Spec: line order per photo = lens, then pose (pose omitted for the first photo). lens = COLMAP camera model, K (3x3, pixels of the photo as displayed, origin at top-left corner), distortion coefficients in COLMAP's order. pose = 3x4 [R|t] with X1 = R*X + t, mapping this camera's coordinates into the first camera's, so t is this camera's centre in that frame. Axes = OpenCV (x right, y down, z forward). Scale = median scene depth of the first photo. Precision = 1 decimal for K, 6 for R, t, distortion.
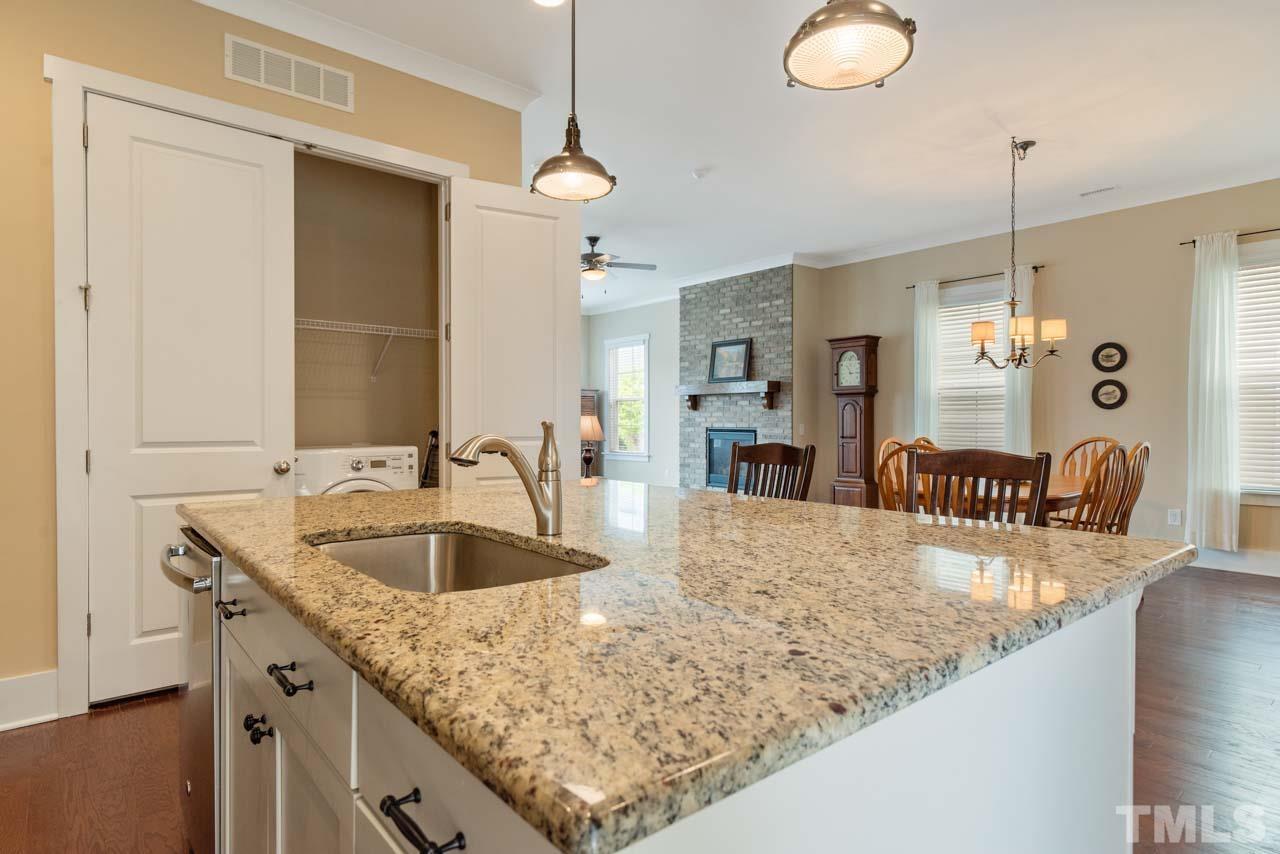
lens RADIAL K [[684.4, 0, 639.8], [0, 684.4, 419.1], [0, 0, 1]] dist [0.000573, 0.000184]
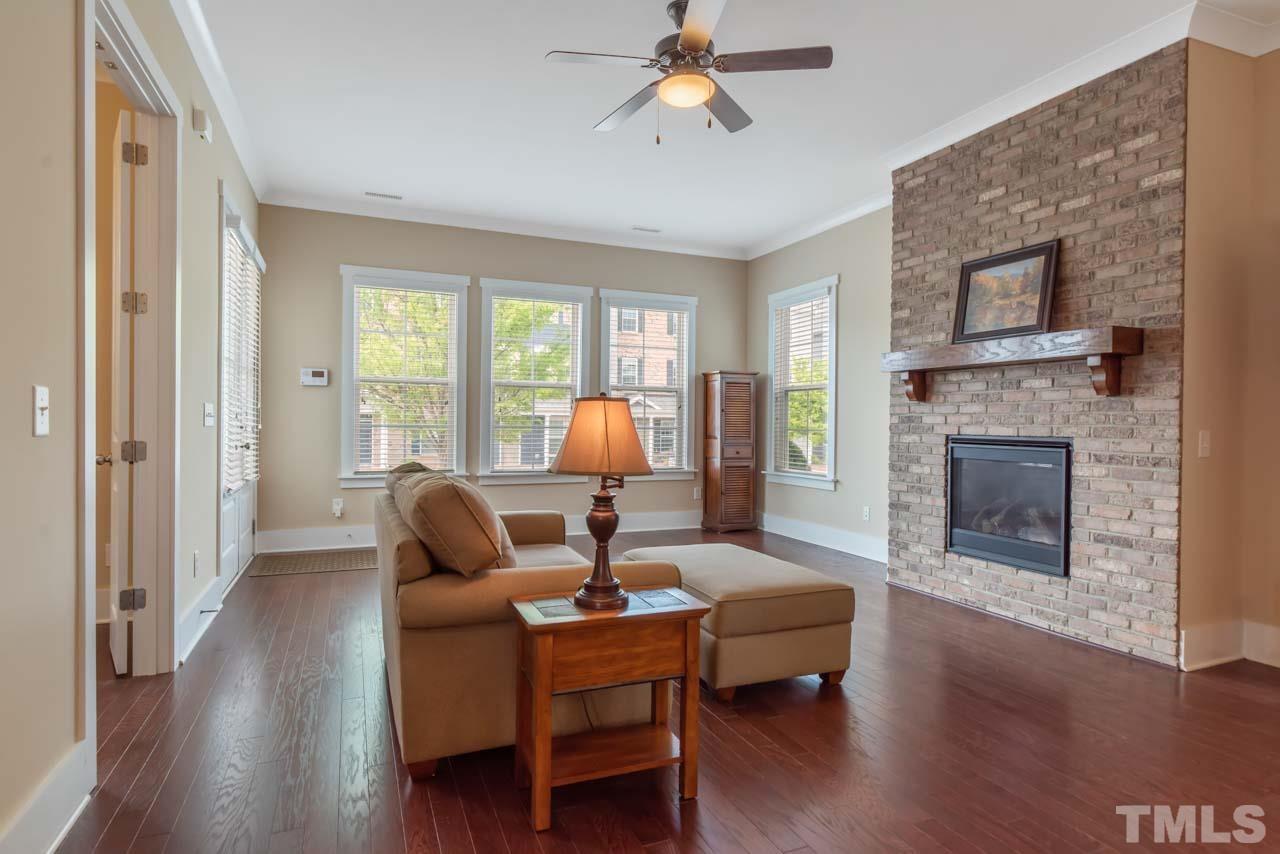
lens RADIAL K [[683.7, 0, 640.0], [0, 683.7, 427.0], [0, 0, 1]] dist [0.001279, 0.001101]
pose [[0.955664, 0.010004, -0.294291, 0.031141], [-0.007497, 0.999925, 0.009644, 0.003327], [0.294365, -0.007010, 0.955667, 0.469254]]
